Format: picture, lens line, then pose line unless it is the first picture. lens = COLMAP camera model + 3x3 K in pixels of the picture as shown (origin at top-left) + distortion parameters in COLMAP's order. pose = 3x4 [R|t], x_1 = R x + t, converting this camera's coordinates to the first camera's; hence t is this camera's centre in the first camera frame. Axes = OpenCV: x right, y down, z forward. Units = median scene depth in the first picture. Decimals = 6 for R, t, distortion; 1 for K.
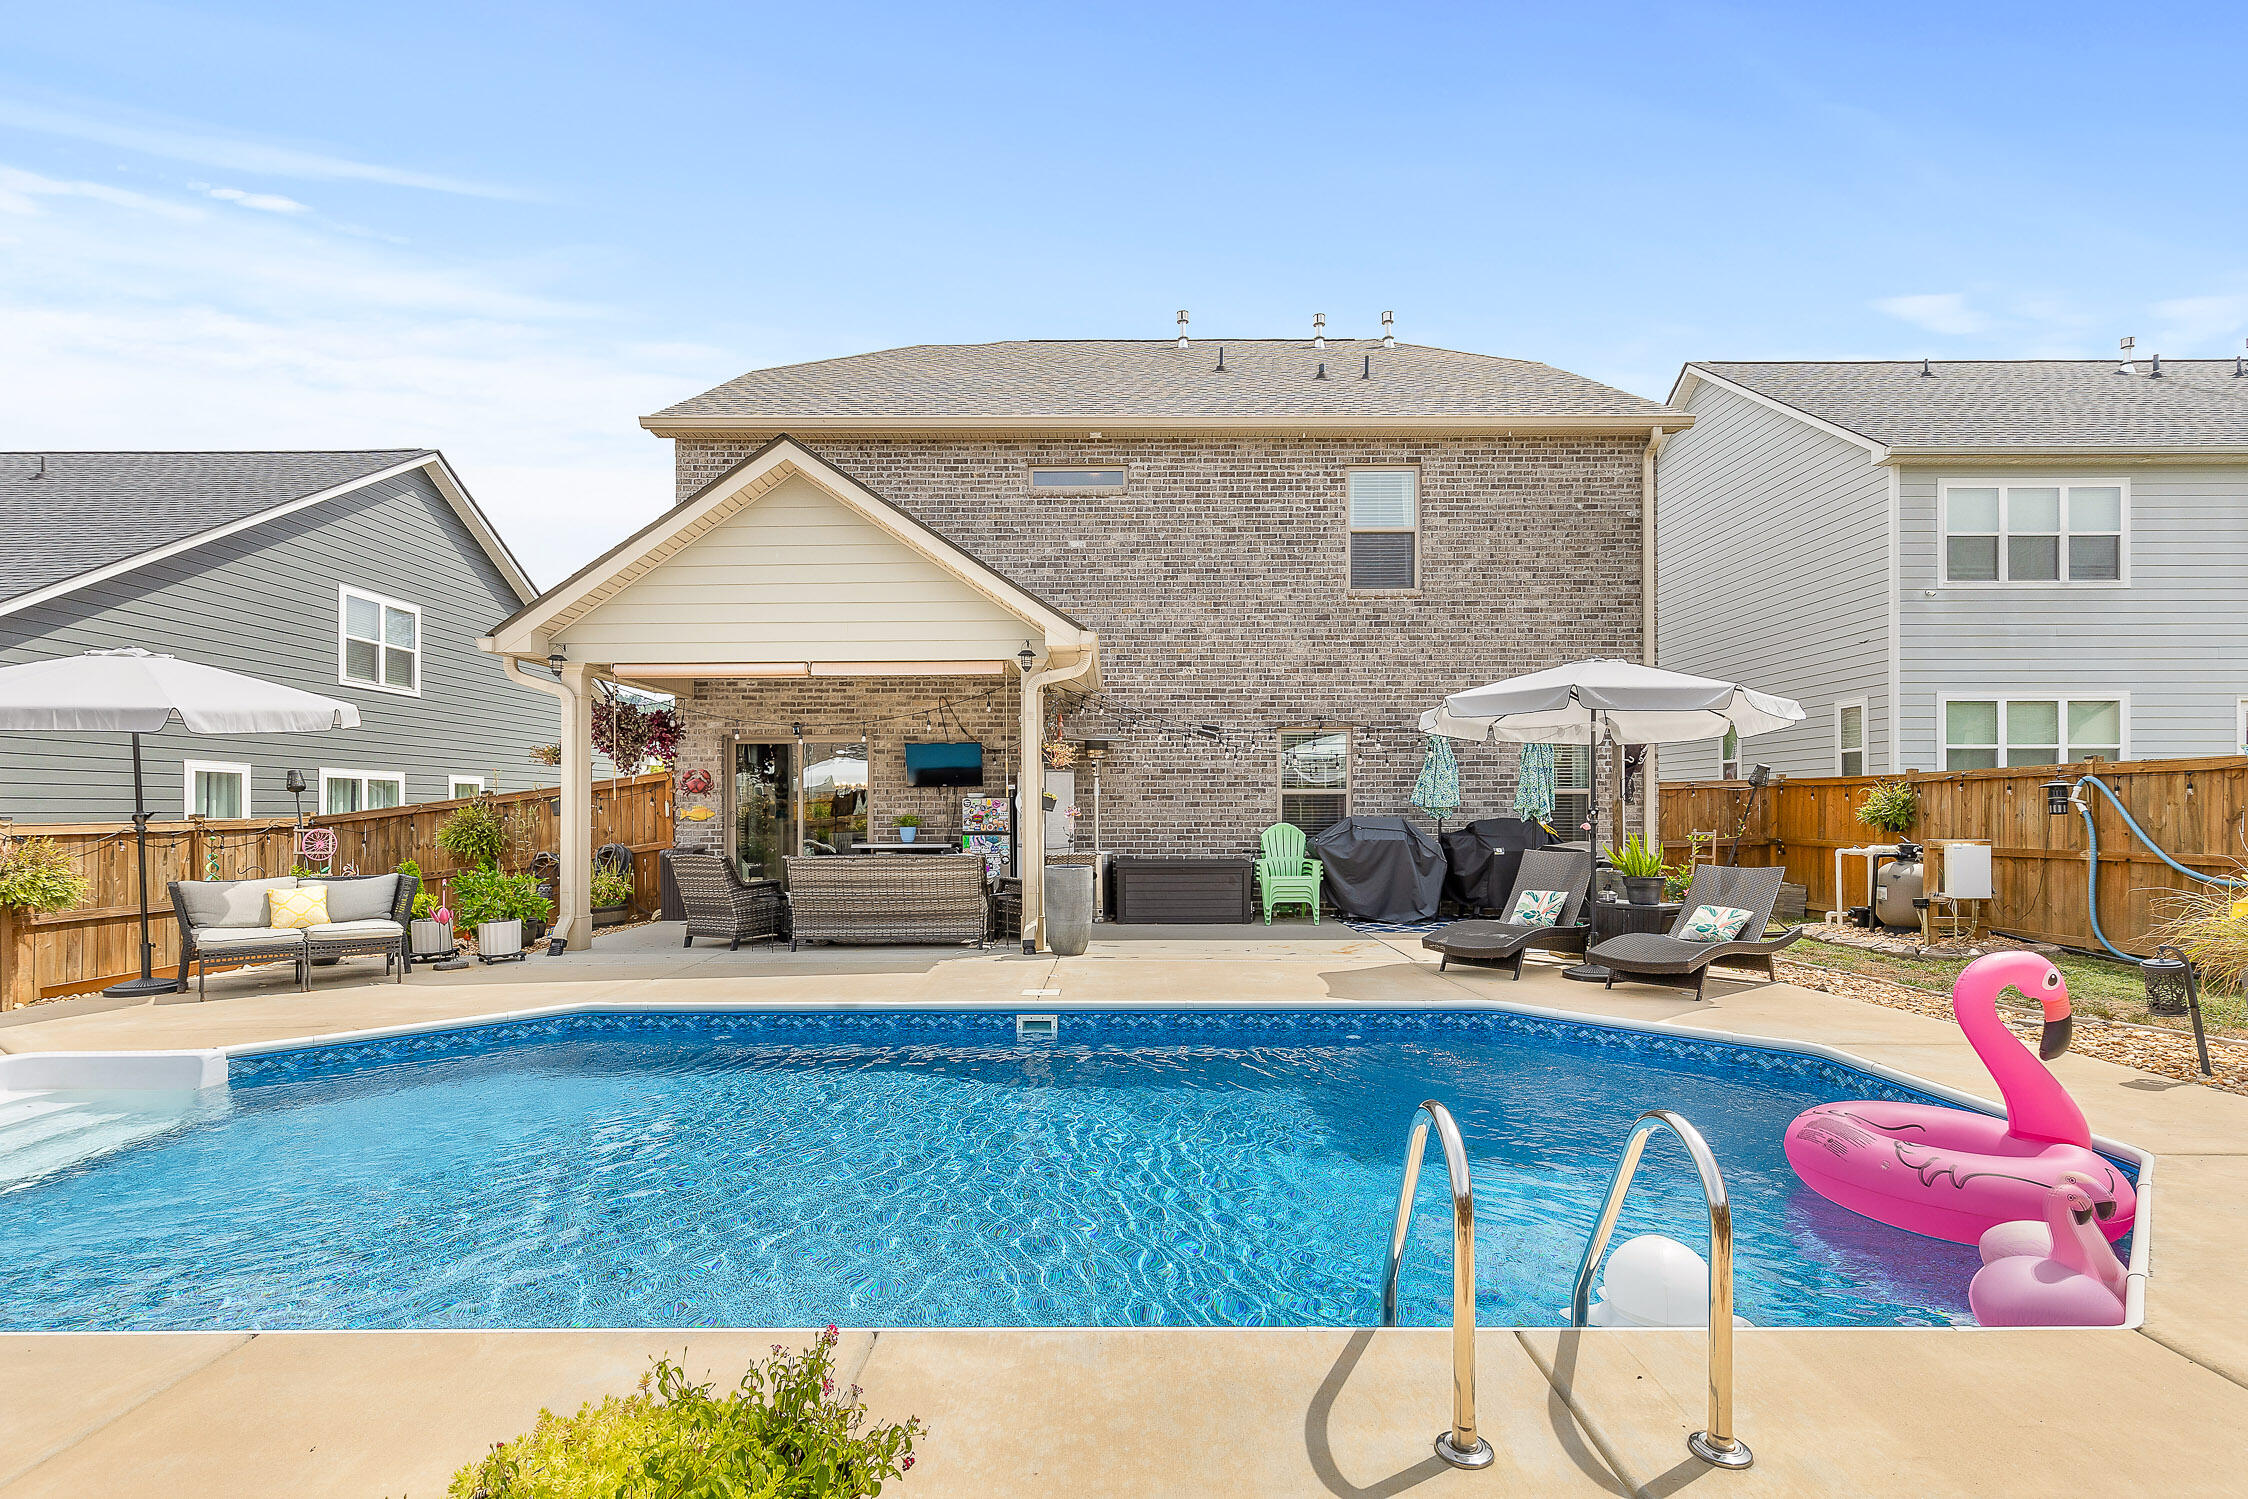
lens RADIAL K [[1029.8, 0, 1126.6], [0, 1029.8, 808.1], [0, 0, 1]] dist [0.010983, 0.000095]
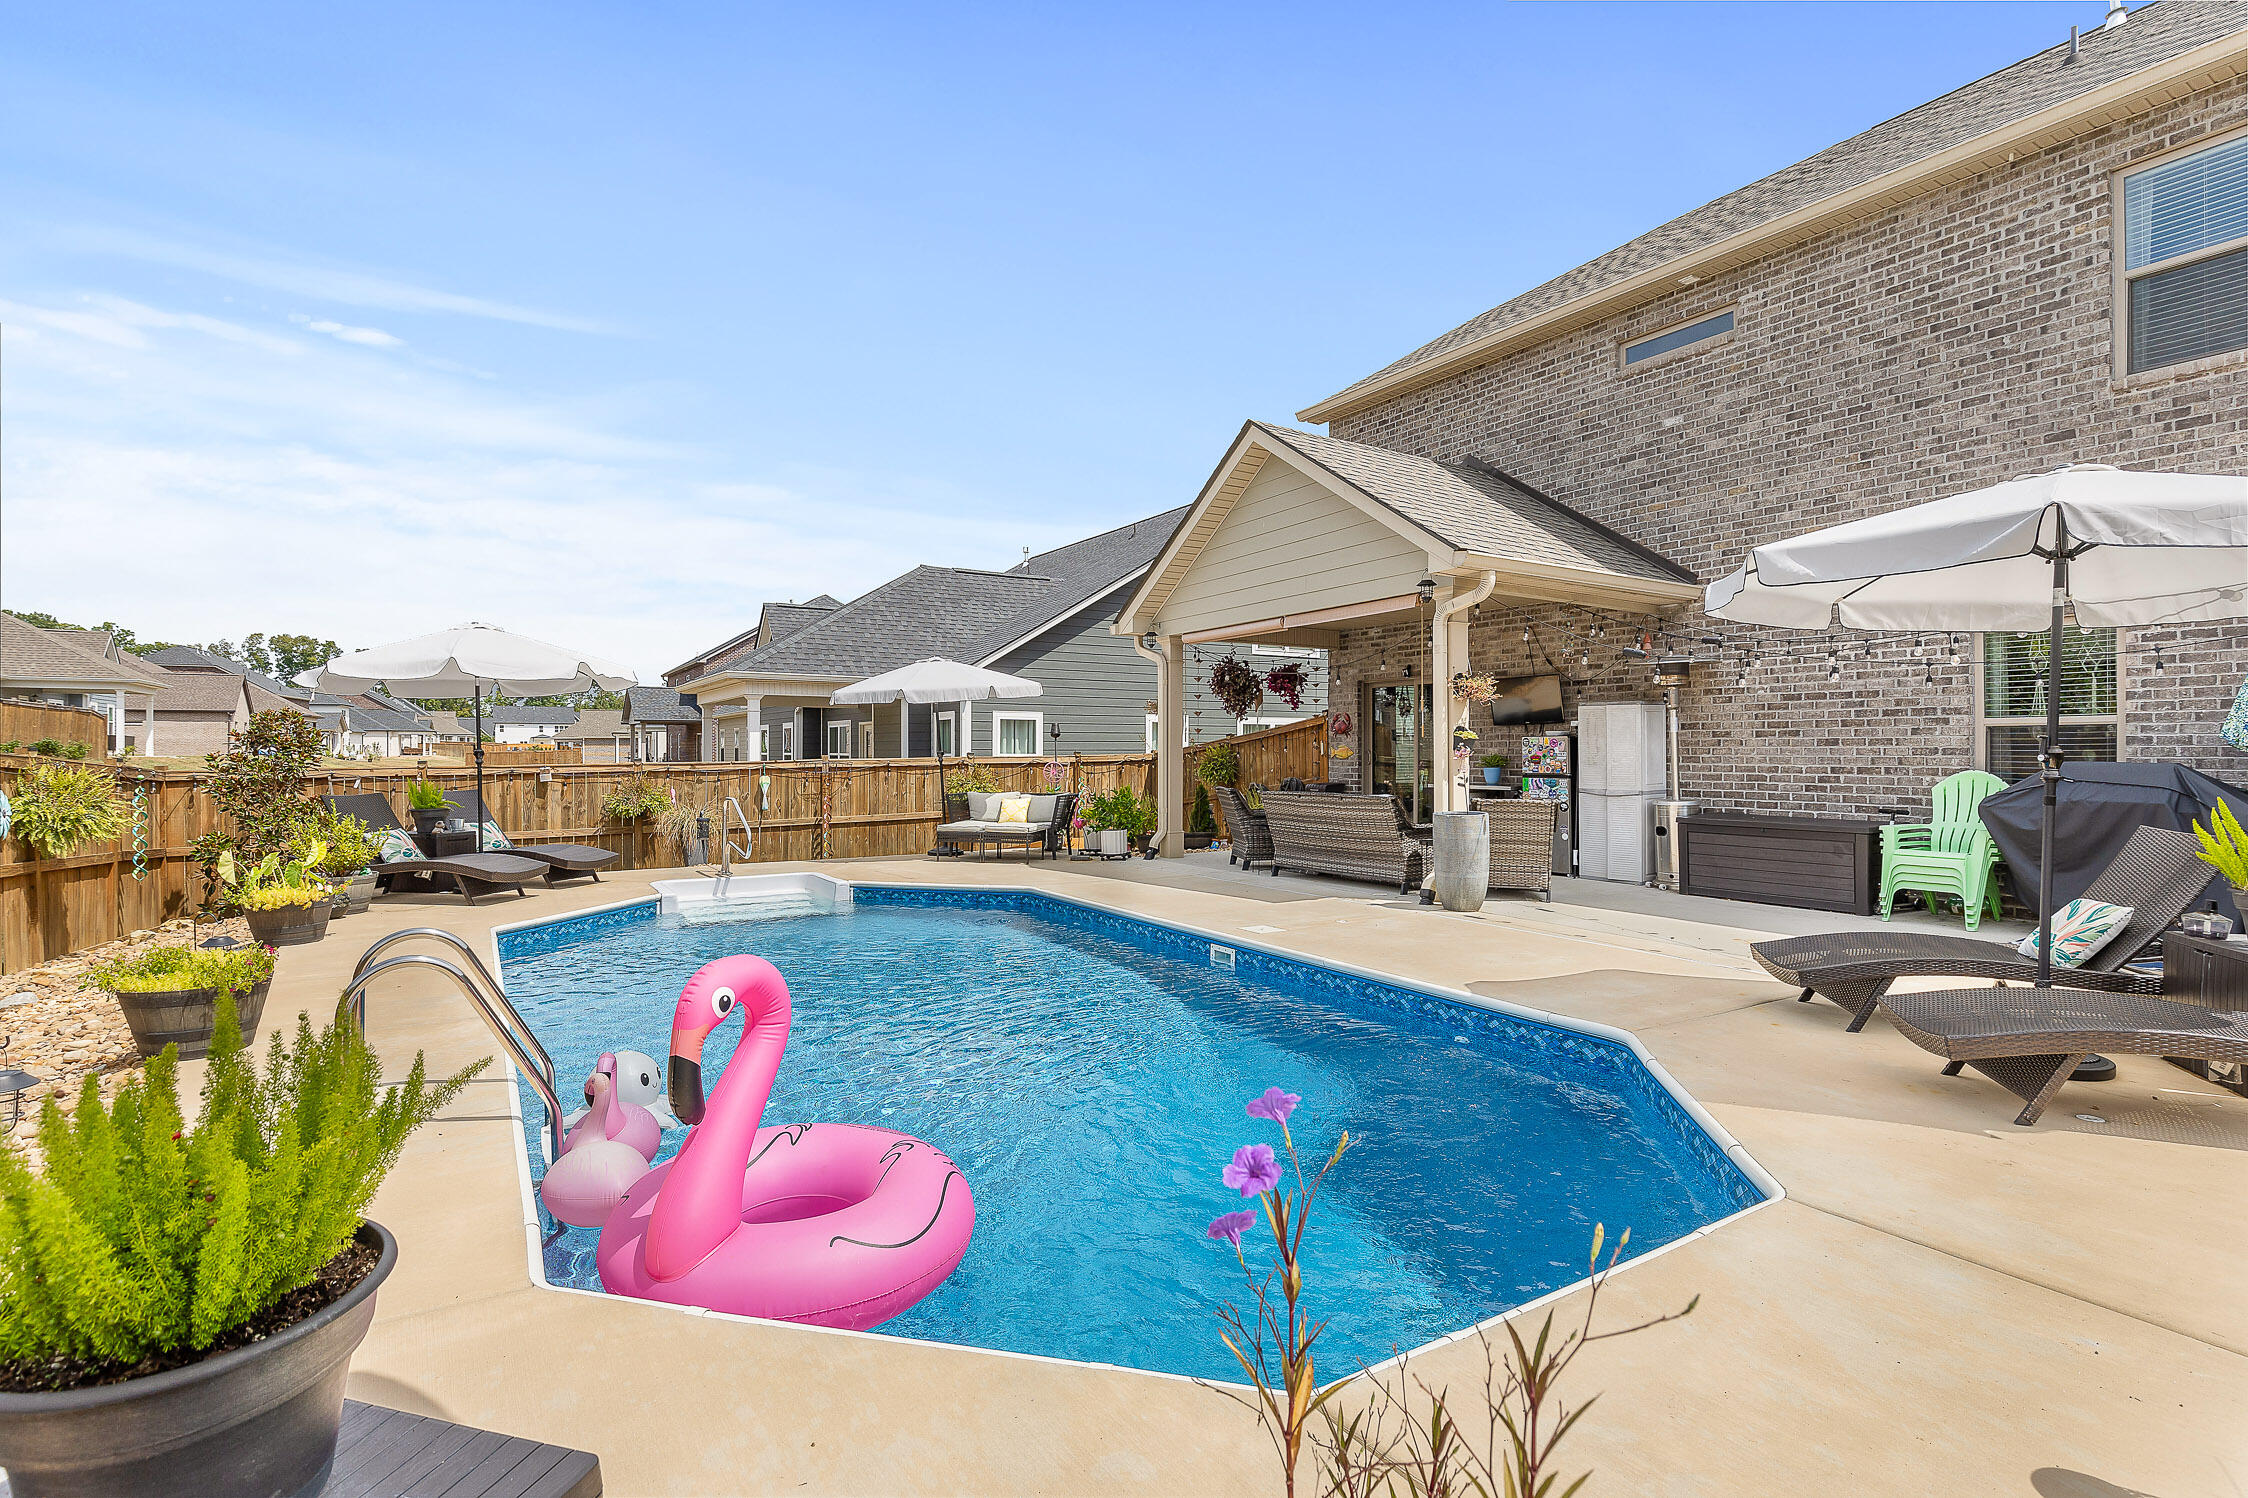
lens RADIAL K [[1060.6, 0, 1124.0], [0, 1060.6, 749.0], [0, 0, 1]] dist [-0.002344, -0.000387]
pose [[0.525160, 0.001602, -0.851002, 0.455021], [0.001151, 0.999996, 0.002593, -0.001572], [0.851003, -0.002341, 0.525156, 0.204973]]
